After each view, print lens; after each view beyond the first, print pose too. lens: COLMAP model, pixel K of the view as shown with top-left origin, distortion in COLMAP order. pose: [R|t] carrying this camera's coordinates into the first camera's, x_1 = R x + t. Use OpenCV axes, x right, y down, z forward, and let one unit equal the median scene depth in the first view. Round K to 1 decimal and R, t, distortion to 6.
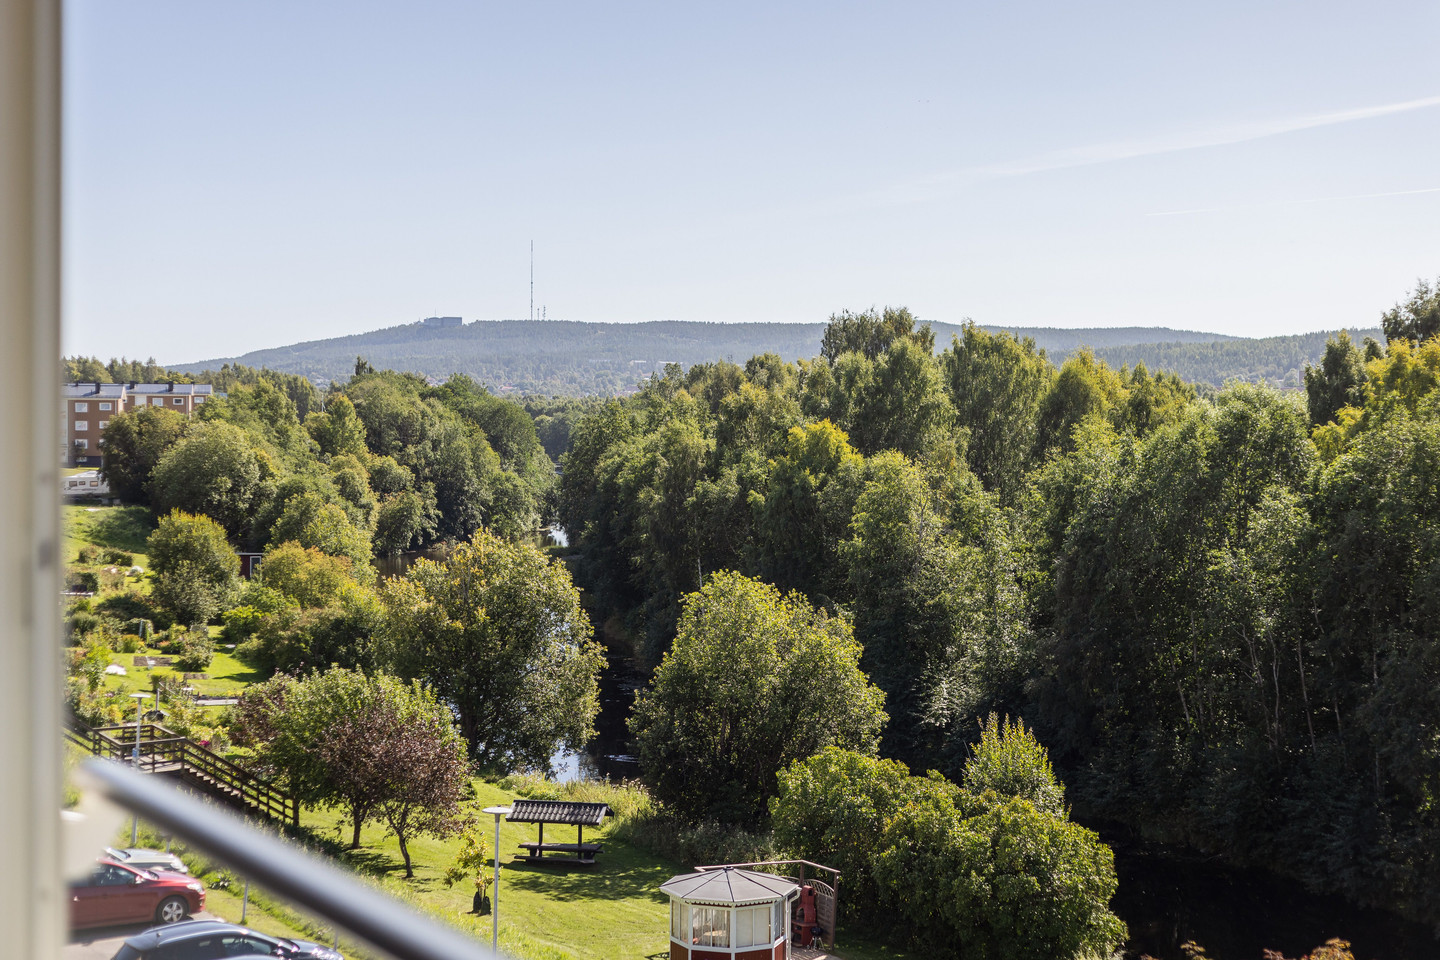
lens RADIAL K [[2113.2, 0, 721.1], [0, 2113.2, 479.2], [0, 0, 1]] dist [0.024601, 0.000000]
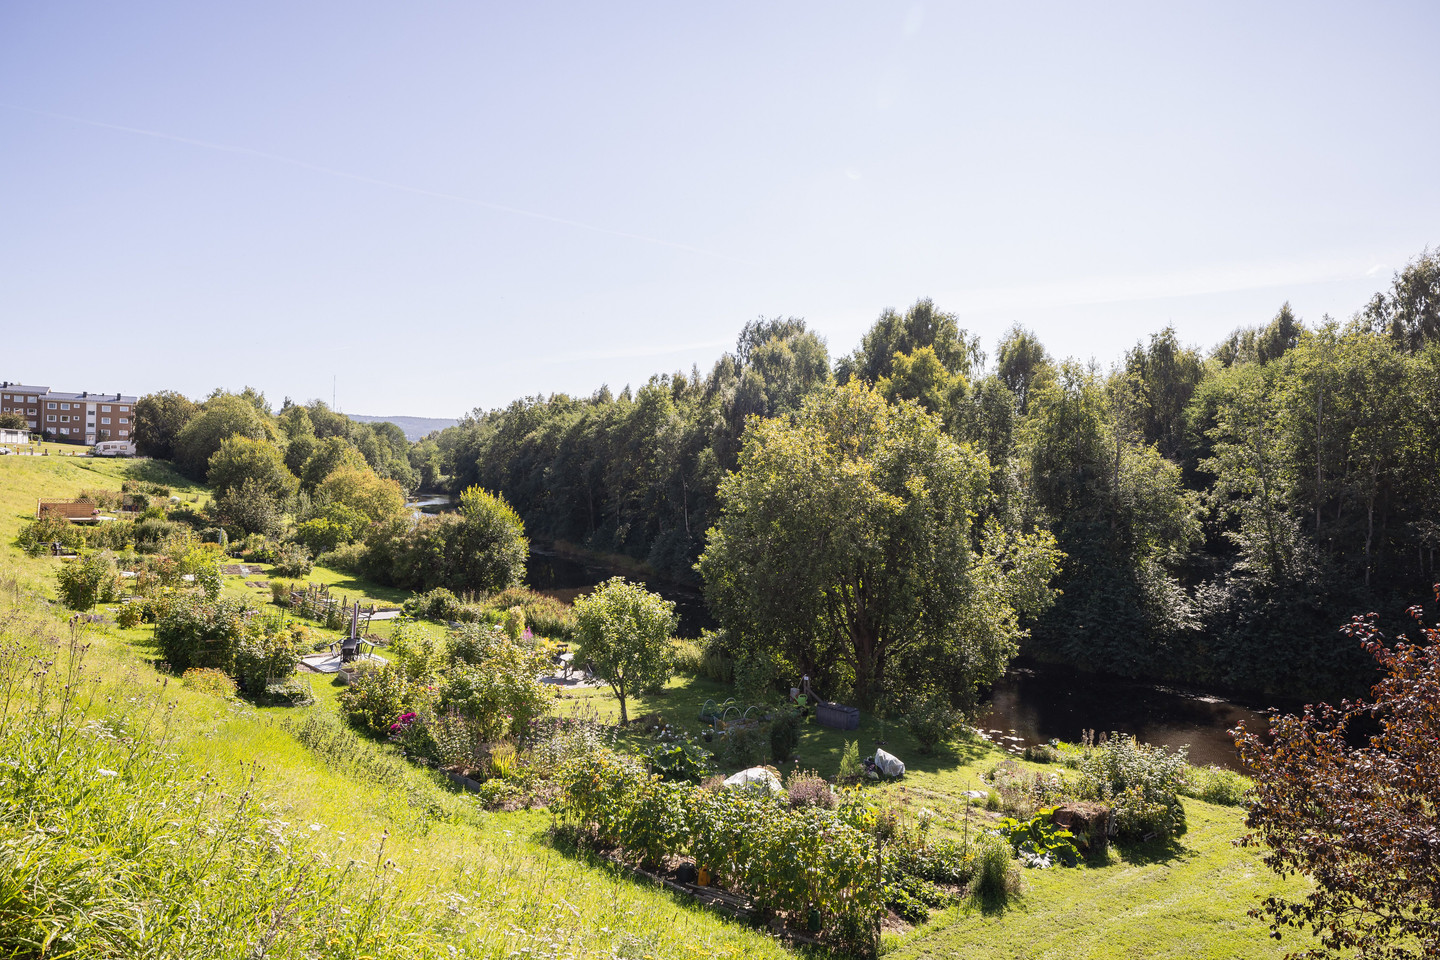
lens RADIAL K [[985.2, 0, 726.0], [0, 985.2, 478.1], [0, 0, 1]] dist [0.011645, -0.002086]
pose [[0.961072, 0.021469, 0.275464, -0.304200], [-0.018187, 0.999730, -0.014465, 0.079465], [-0.275700, 0.008892, 0.961203, 0.859824]]
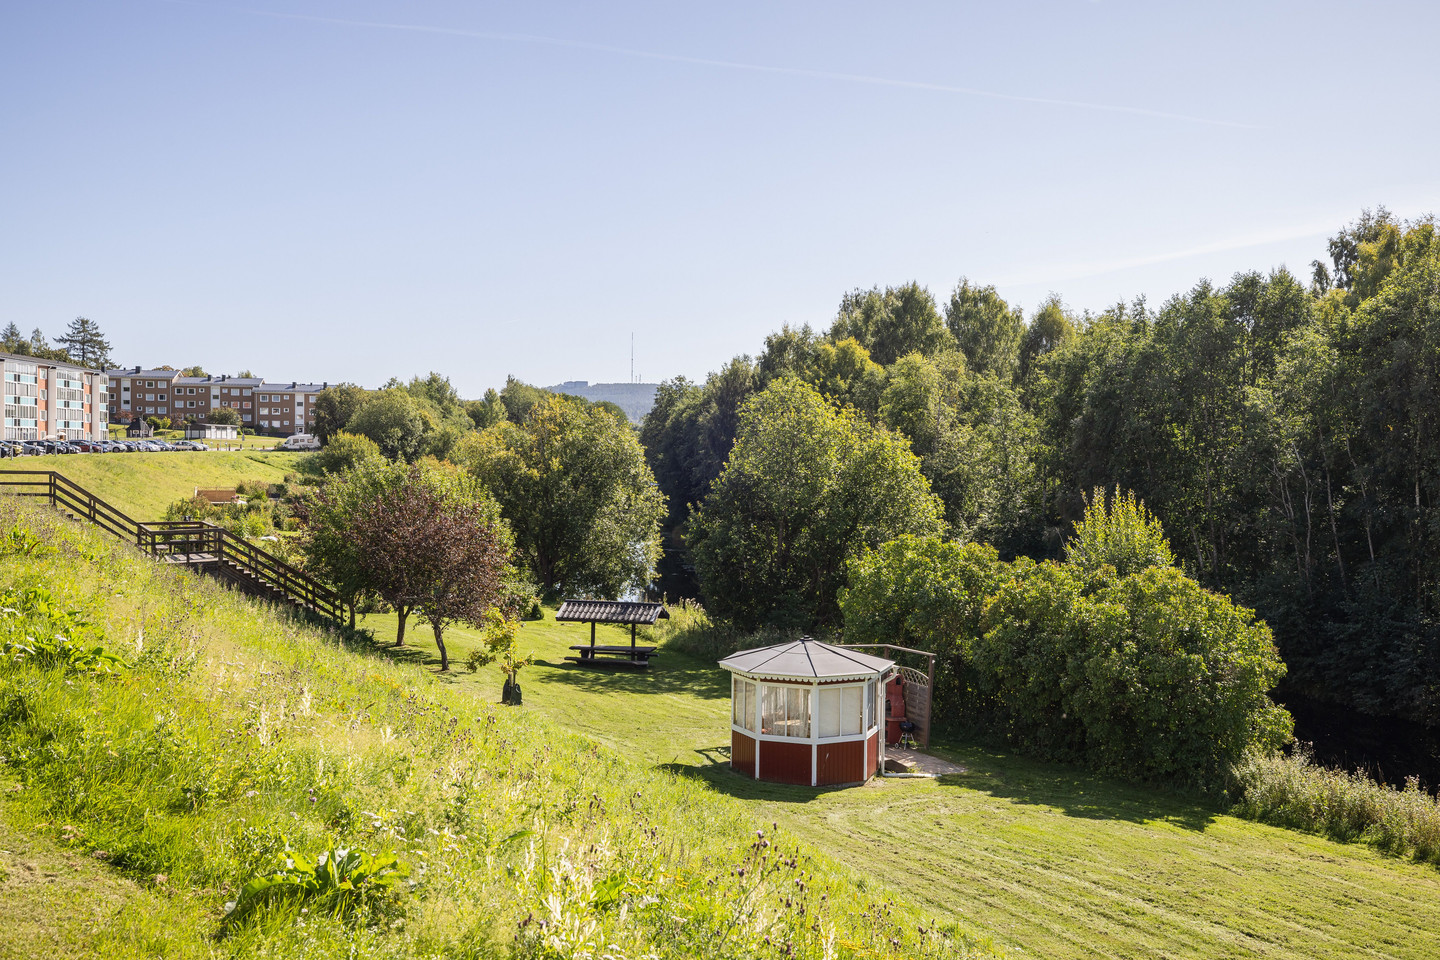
lens RADIAL K [[1377.9, 0, 690.4], [0, 1377.9, 457.0], [0, 0, 1]] dist [-0.000630, 0.000000]
pose [[0.998954, 0.002992, -0.045624, -0.011134], [-0.003705, 0.999872, -0.015562, 0.084845], [0.045572, 0.015715, 0.998837, 0.331028]]
